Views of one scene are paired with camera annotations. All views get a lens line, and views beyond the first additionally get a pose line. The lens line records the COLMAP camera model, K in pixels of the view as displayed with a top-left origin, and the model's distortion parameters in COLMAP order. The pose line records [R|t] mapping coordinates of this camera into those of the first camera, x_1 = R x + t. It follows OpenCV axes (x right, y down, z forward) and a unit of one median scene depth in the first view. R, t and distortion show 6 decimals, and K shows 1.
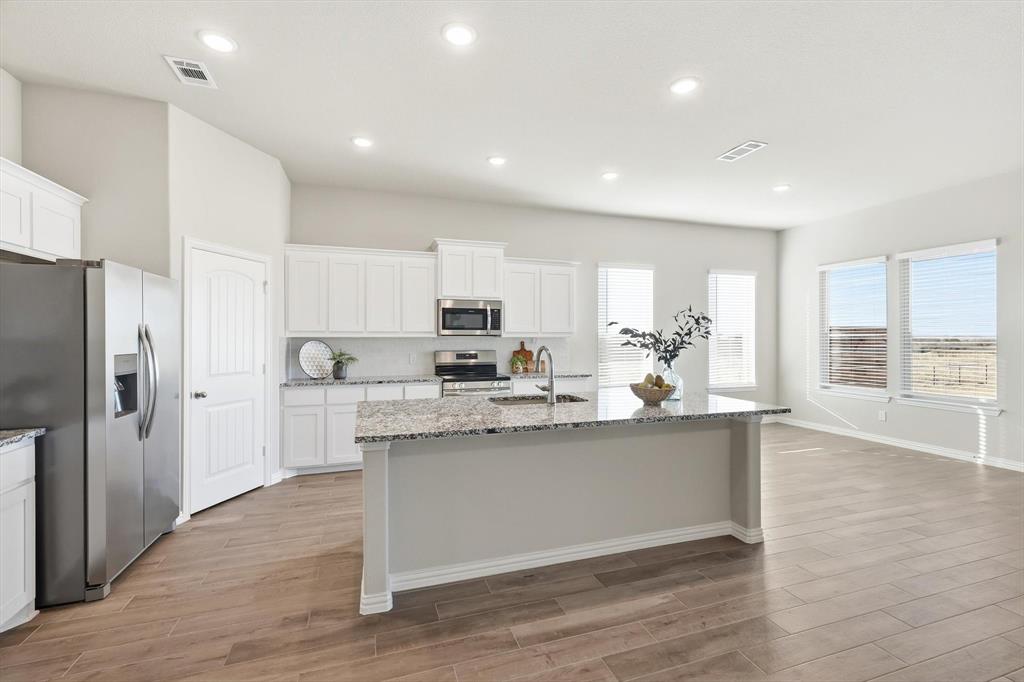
lens RADIAL K [[446.4, 0, 513.2], [0, 446.4, 337.5], [0, 0, 1]] dist [0.003892, -0.002625]
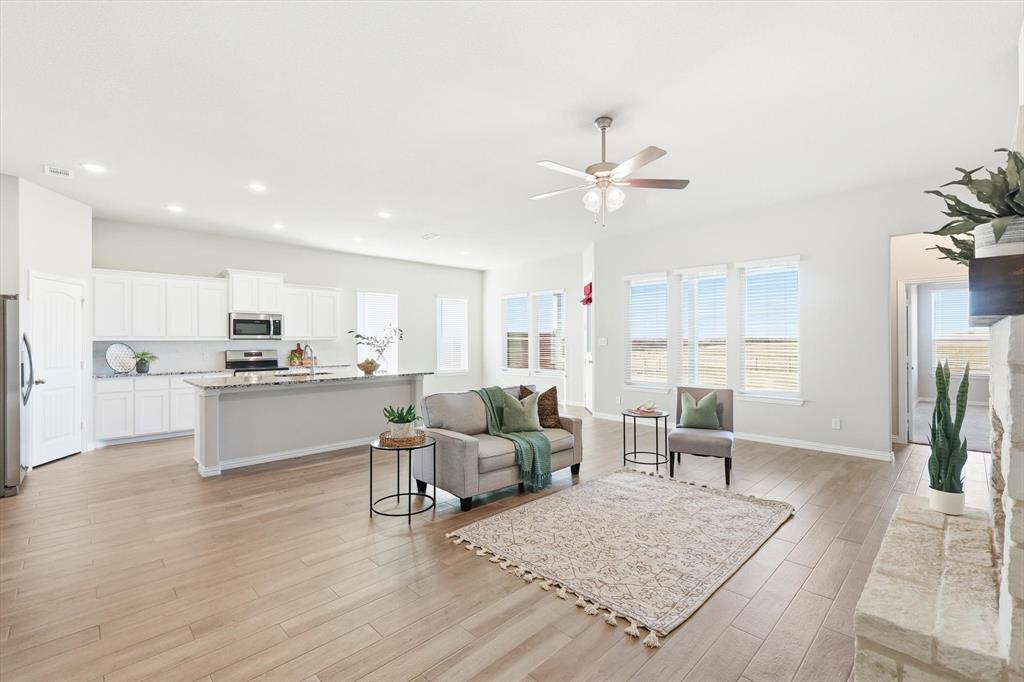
lens RADIAL K [[446.4, 0, 517.6], [0, 446.4, 338.0], [0, 0, 1]] dist [0.003892, -0.002625]
pose [[0.895298, -0.002956, 0.445458, 0.013741], [0.006290, 0.999962, -0.006007, 0.005773], [-0.445423, 0.008181, 0.895283, -0.636607]]
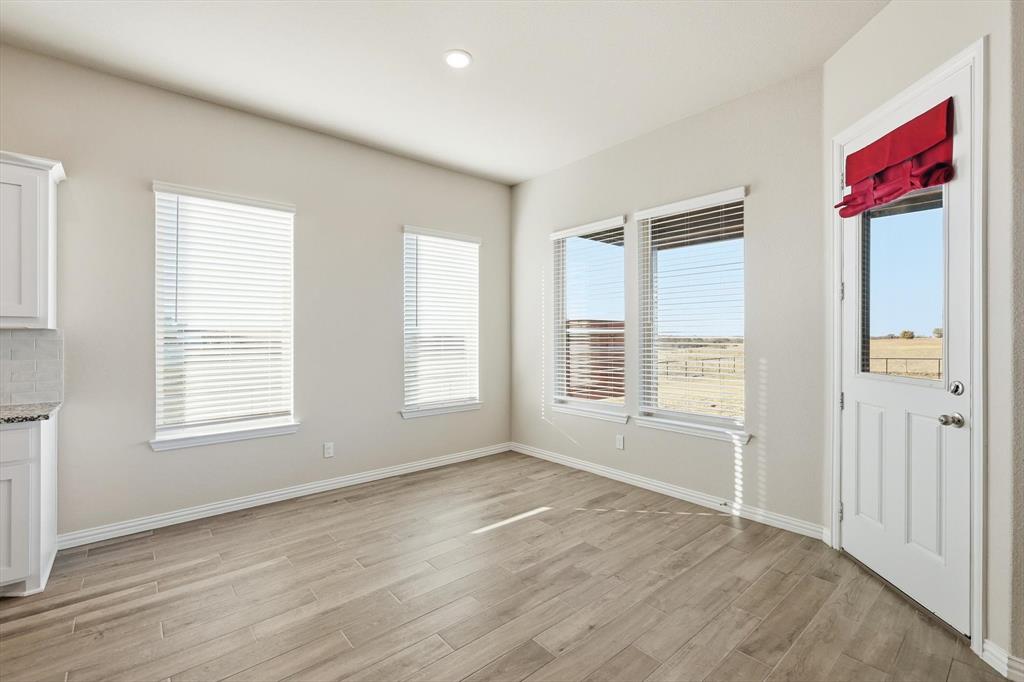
lens RADIAL K [[446.4, 0, 514.1], [0, 446.4, 338.1], [0, 0, 1]] dist [0.003892, -0.002625]
pose [[0.921567, -0.006204, 0.388170, 0.444565], [0.011155, 0.999883, -0.010503, 0.021804], [-0.388059, 0.014010, 0.921528, 0.466323]]
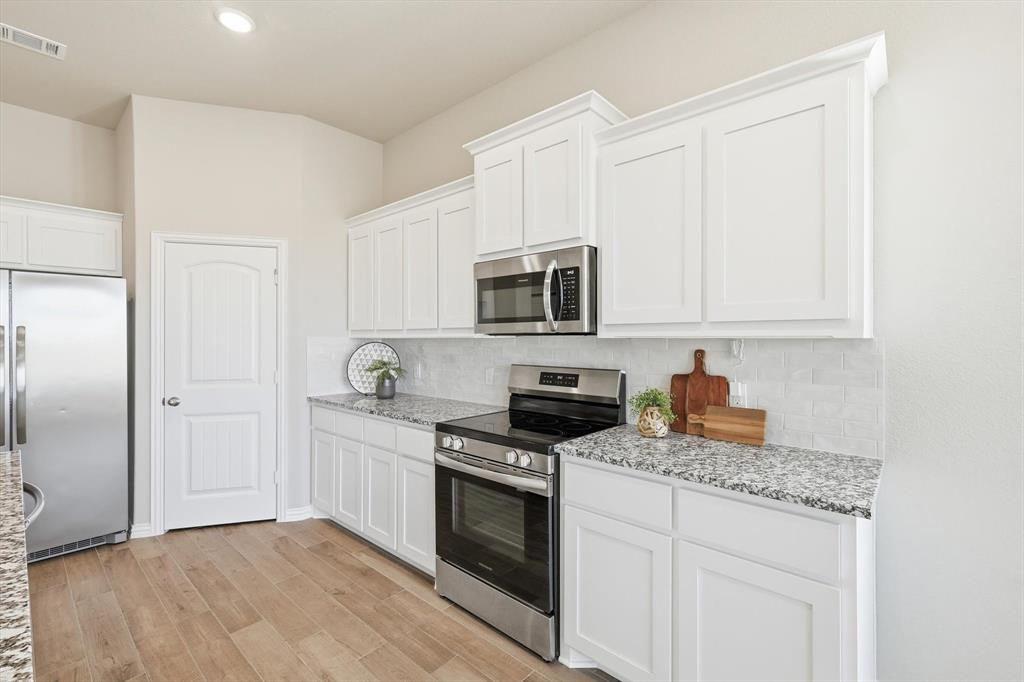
lens RADIAL K [[446.4, 0, 511.2], [0, 446.4, 336.4], [0, 0, 1]] dist [0.003892, -0.002625]
pose [[0.498940, -0.002666, -0.866632, 0.297183], [0.001750, 0.999996, -0.002068, -0.001728], [0.866635, -0.000485, 0.498943, 0.782223]]
